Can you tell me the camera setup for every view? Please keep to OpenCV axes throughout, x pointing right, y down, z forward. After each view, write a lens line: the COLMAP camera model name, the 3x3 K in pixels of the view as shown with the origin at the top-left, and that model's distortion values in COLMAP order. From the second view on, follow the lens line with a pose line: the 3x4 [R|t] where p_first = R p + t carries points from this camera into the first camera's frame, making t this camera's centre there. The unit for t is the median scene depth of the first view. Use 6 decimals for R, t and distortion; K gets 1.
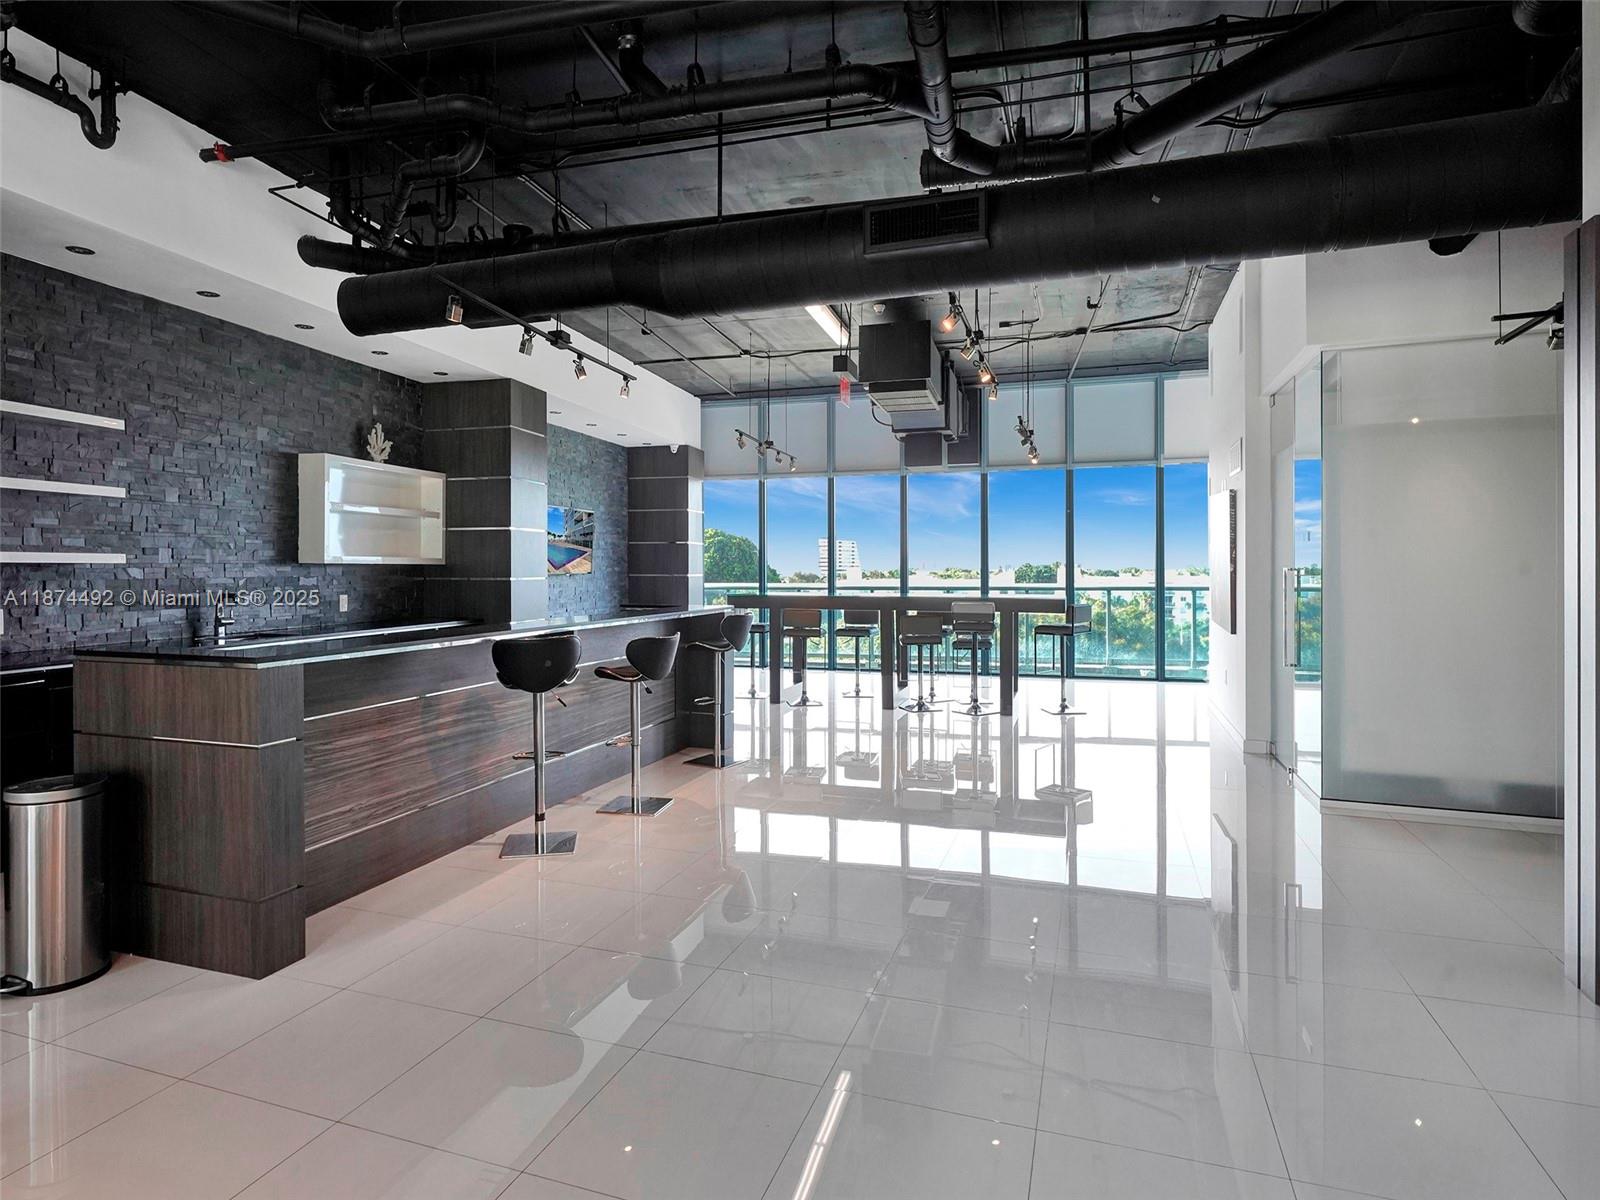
lens RADIAL K [[874.2, 0, 800.0], [0, 874.2, 600.0], [0, 0, 1]] dist [-0.003386, -0.000424]
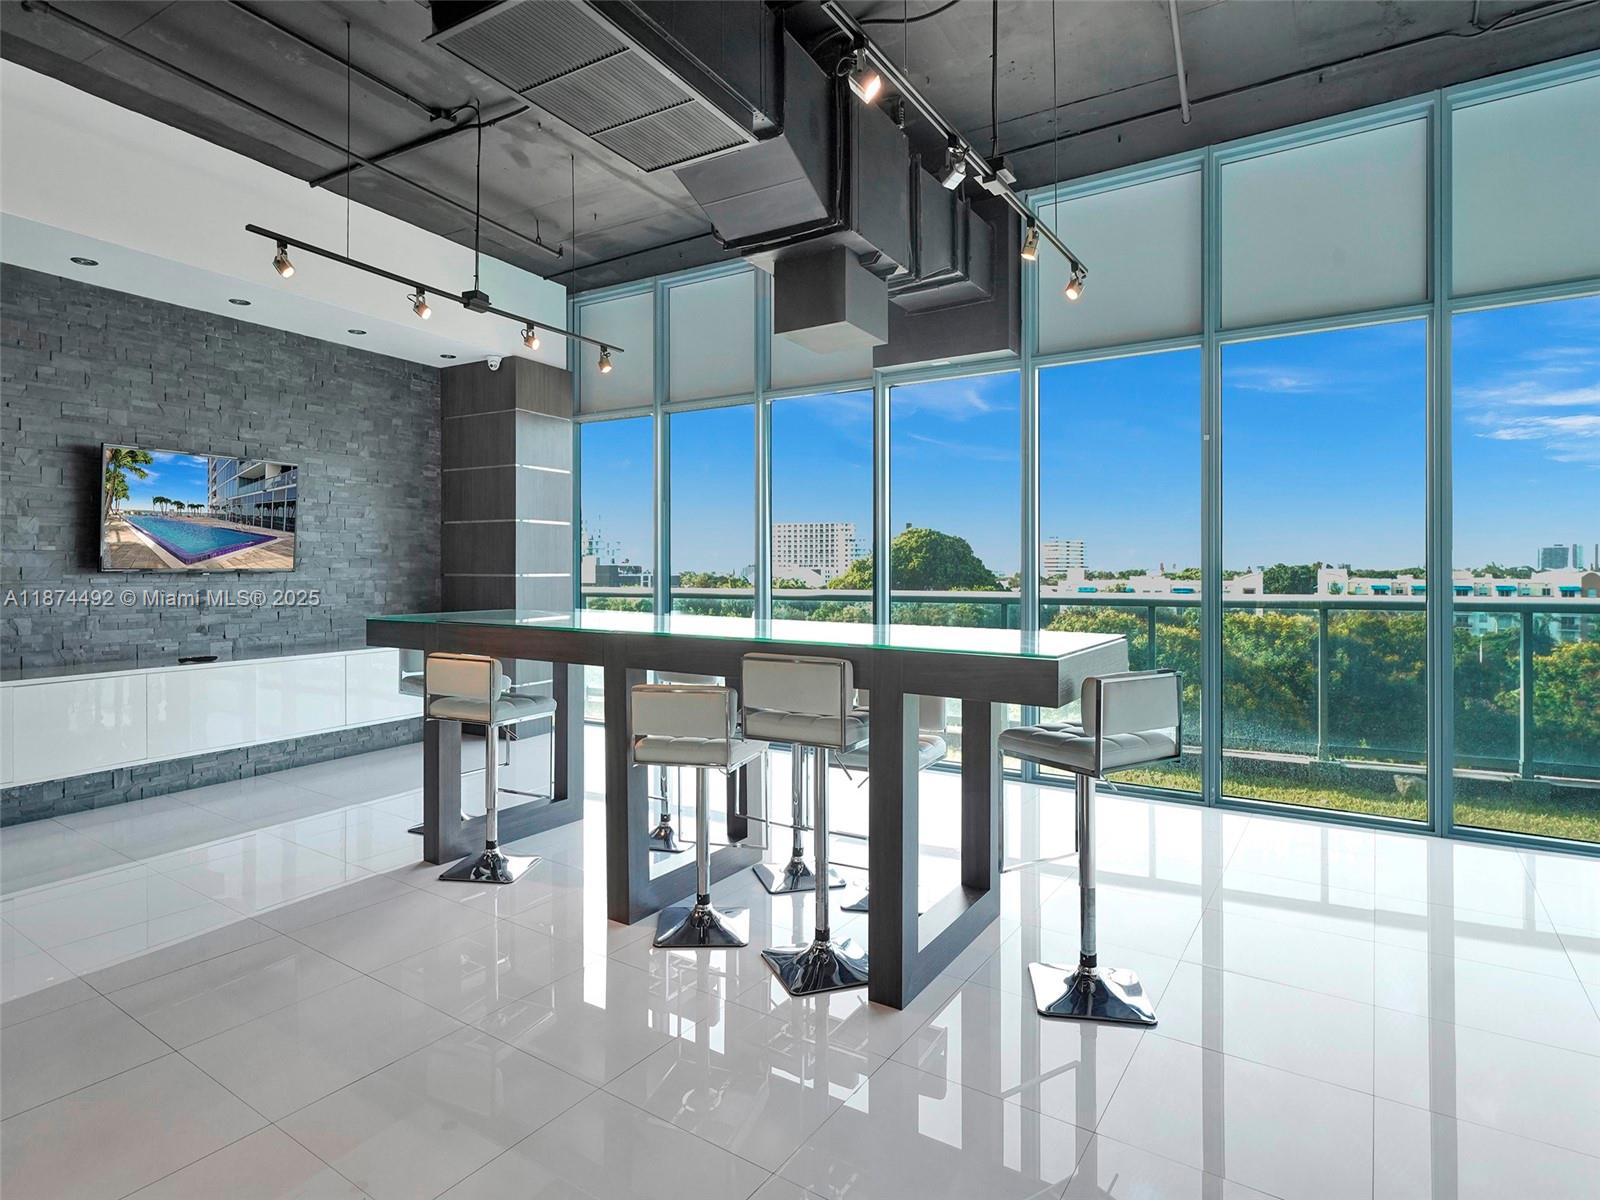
lens RADIAL K [[846.1, 0, 803.9], [0, 846.1, 591.5], [0, 0, 1]] dist [0.025280, 0.000307]
pose [[0.967395, 0.008425, -0.253131, 0.208655], [-0.010727, 0.999913, -0.007718, -0.015267], [0.253044, 0.010182, 0.967401, 0.493506]]
